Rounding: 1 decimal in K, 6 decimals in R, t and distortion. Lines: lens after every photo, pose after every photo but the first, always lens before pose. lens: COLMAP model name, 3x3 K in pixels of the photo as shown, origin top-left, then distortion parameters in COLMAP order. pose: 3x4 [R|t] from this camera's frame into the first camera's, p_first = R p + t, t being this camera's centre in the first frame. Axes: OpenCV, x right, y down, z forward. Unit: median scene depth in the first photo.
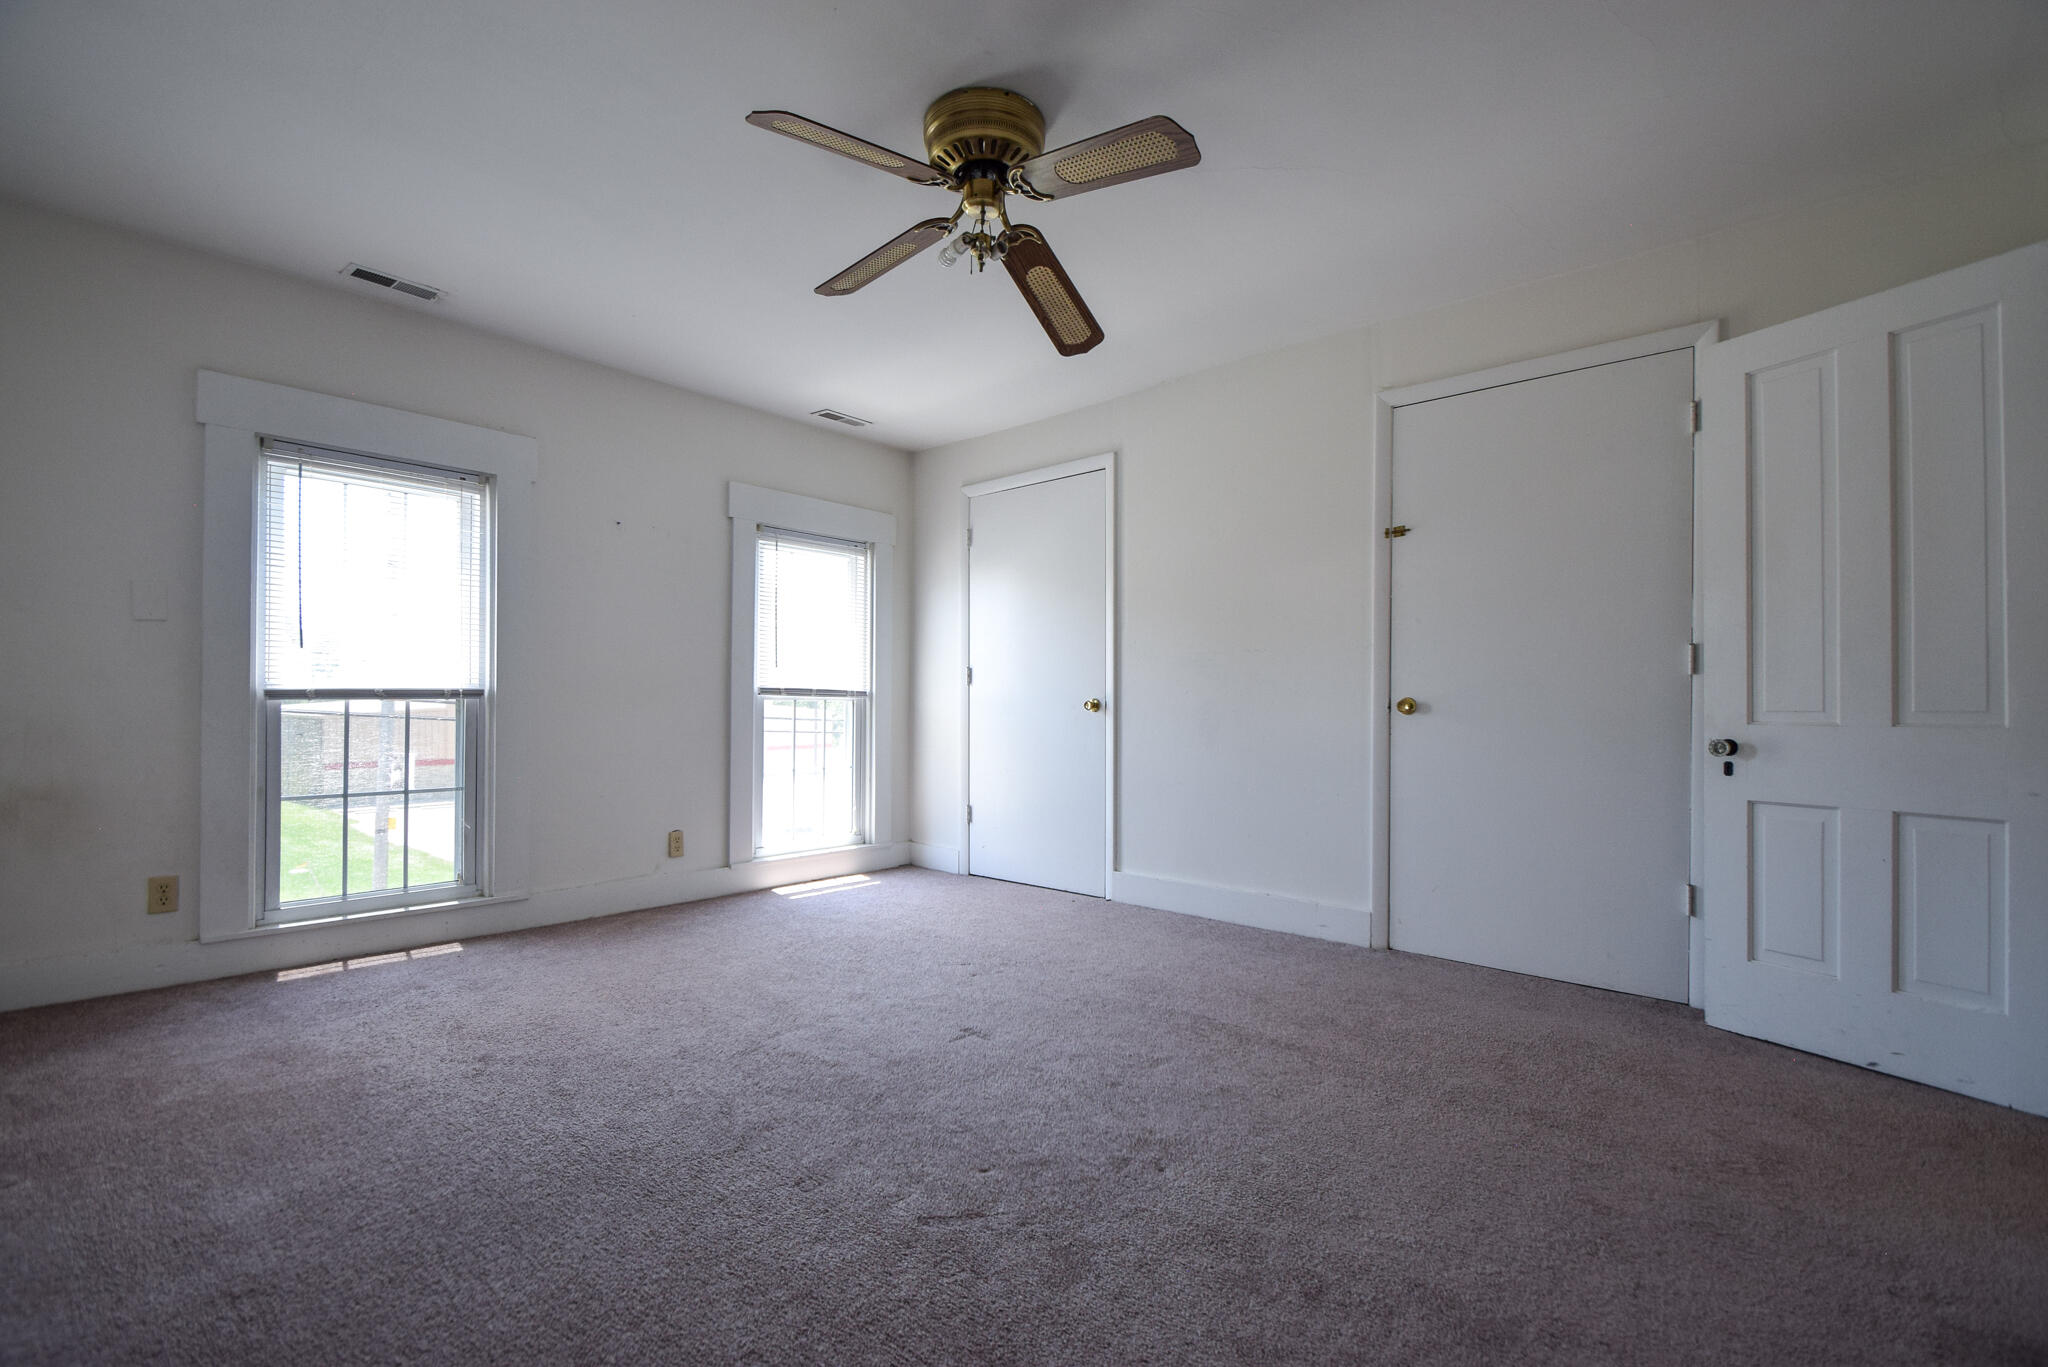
lens RADIAL K [[919.0, 0, 1030.1], [0, 919.0, 684.4], [0, 0, 1]] dist [-0.000325, -0.006803]
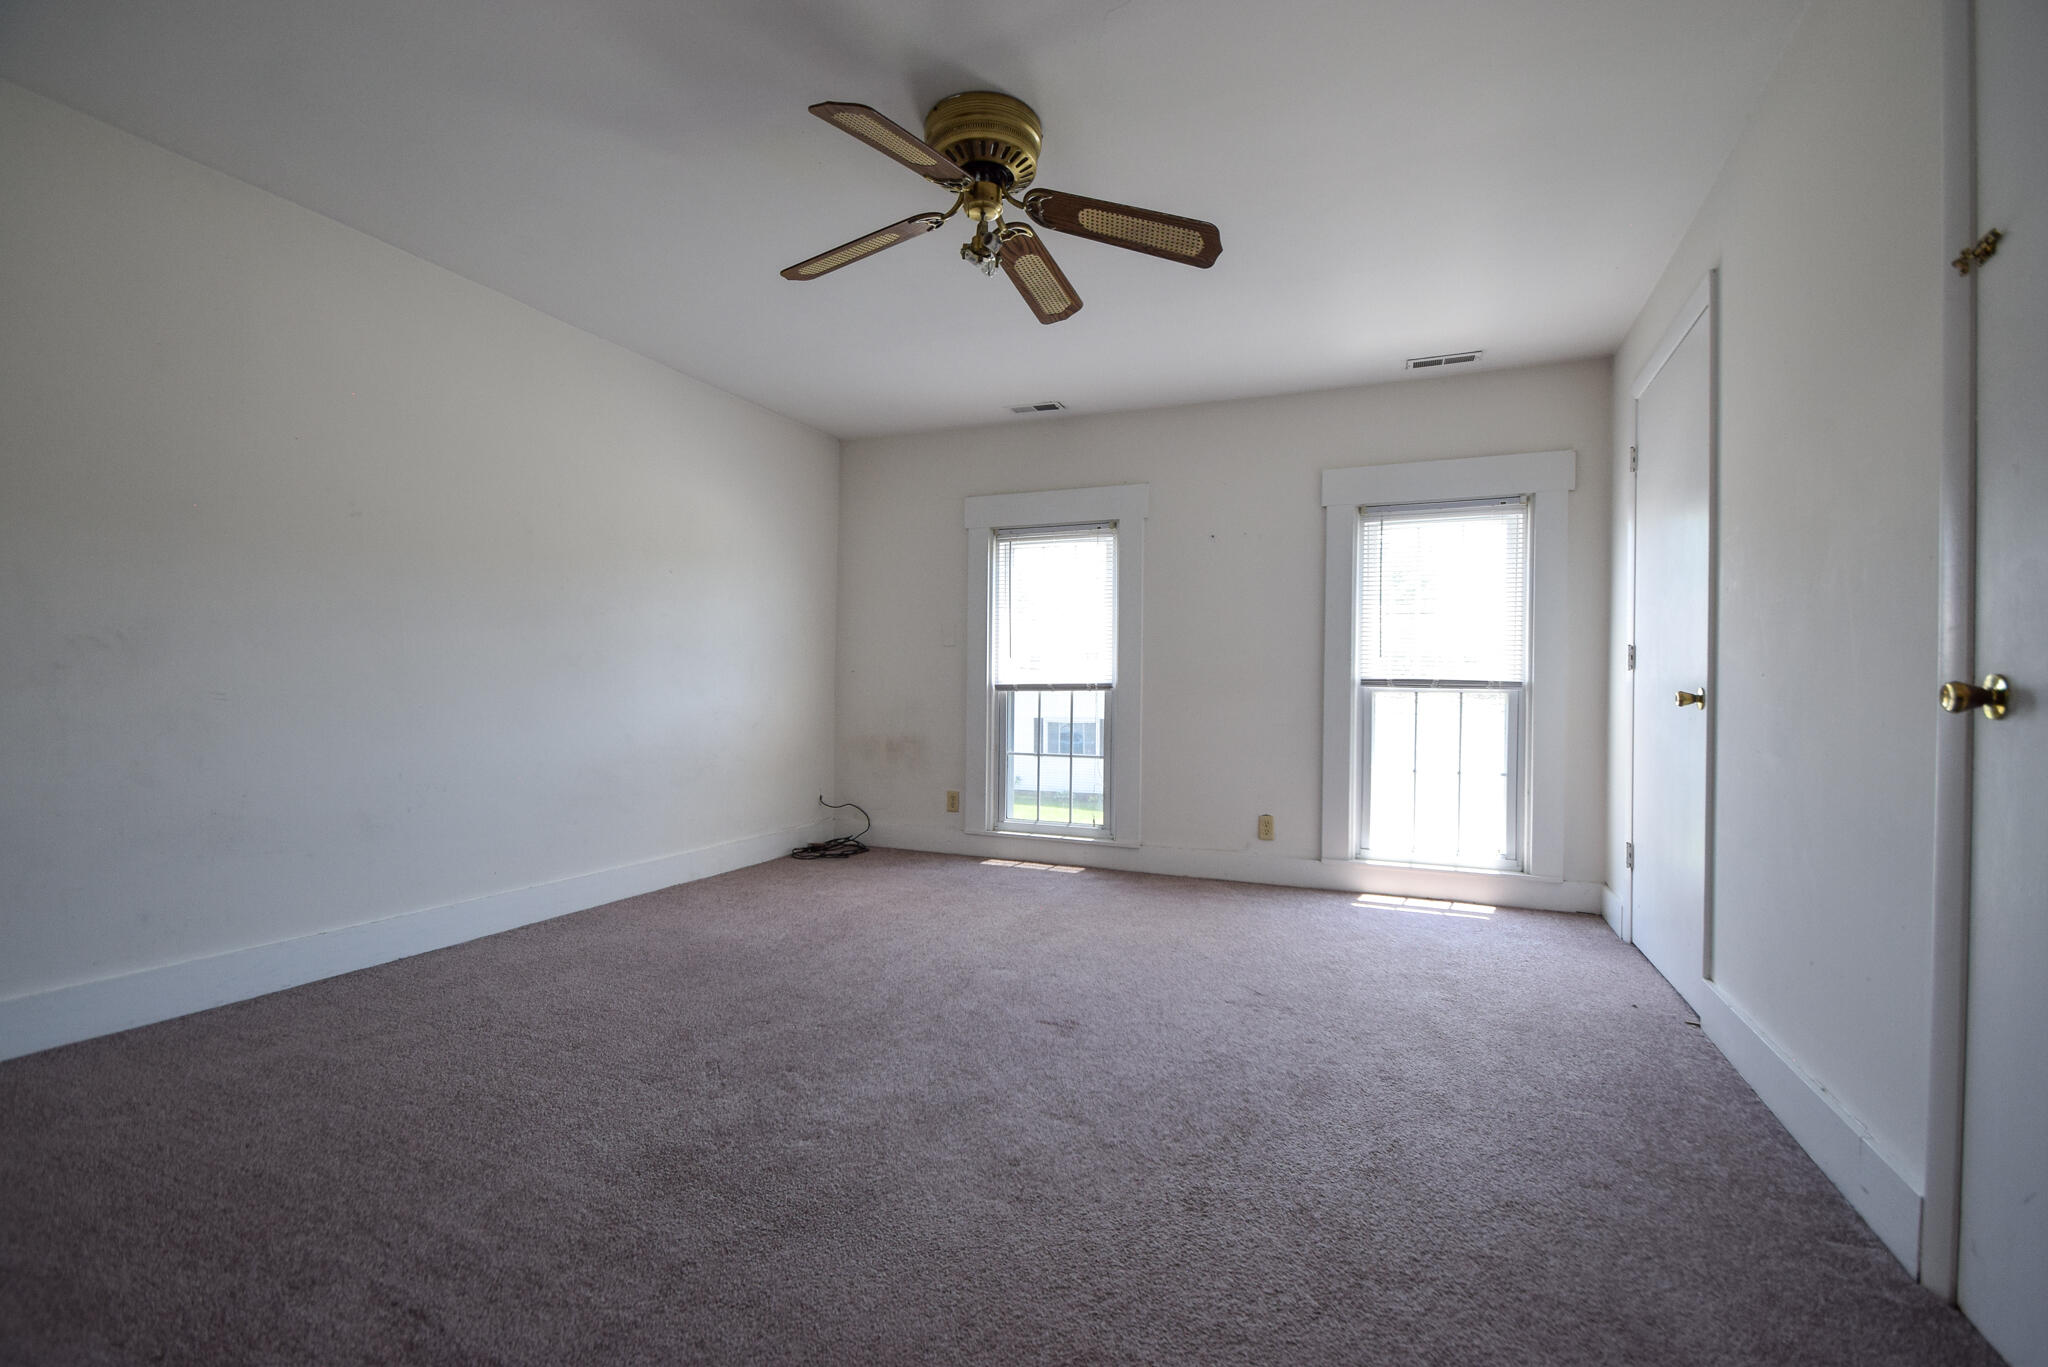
lens RADIAL K [[919.0, 0, 1032.1], [0, 919.0, 688.3], [0, 0, 1]] dist [-0.000325, -0.006803]
pose [[0.302090, -0.006407, -0.953258, 0.540557], [0.010671, 0.999937, -0.003339, 0.013381], [0.953220, -0.009164, 0.302139, 0.419195]]
